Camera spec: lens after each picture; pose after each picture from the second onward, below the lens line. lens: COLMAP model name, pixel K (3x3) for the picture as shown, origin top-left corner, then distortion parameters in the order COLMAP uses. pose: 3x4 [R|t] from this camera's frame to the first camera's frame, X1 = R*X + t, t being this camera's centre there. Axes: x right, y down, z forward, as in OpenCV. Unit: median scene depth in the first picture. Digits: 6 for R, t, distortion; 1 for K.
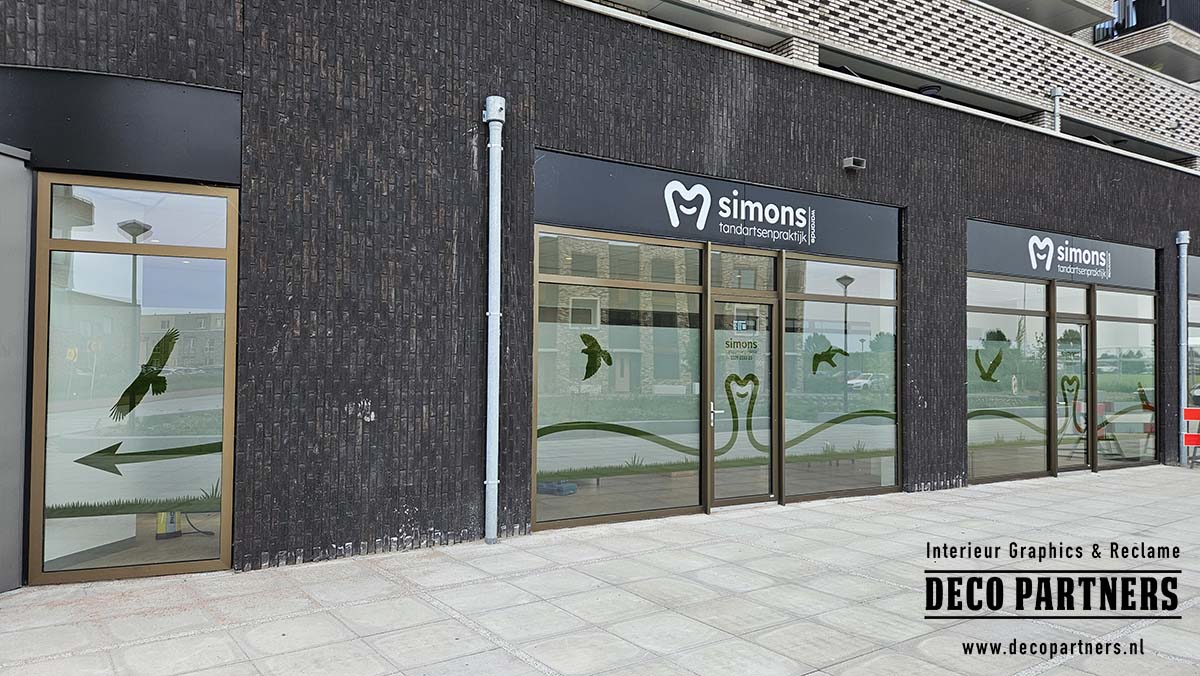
lens RADIAL K [[809.4, 0, 506.3], [0, 809.4, 358.4], [0, 0, 1]] dist [0.046047, -0.004257]
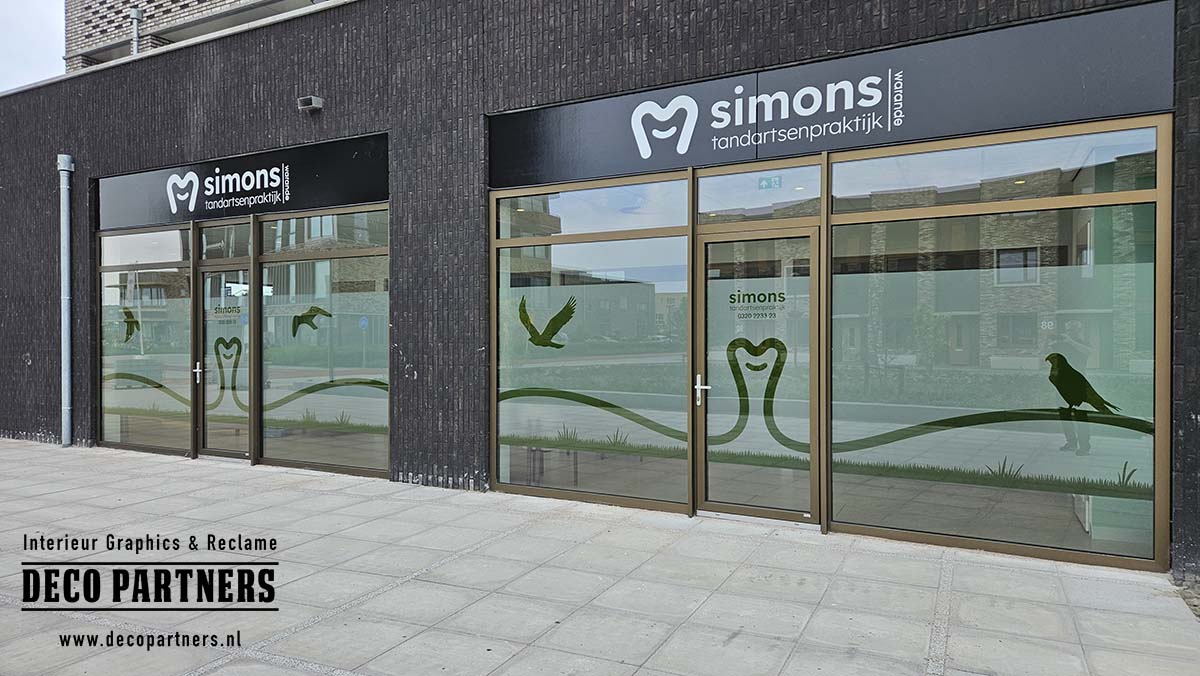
lens RADIAL K [[839.1, 0, 599.2], [0, 839.1, 343.3], [0, 0, 1]] dist [0.082741, -0.066847]
pose [[0.486961, 0.001892, -0.873421, 1.307832], [0.017226, 0.999782, 0.011770, 0.019317], [0.873254, -0.020777, 0.486823, 0.761599]]
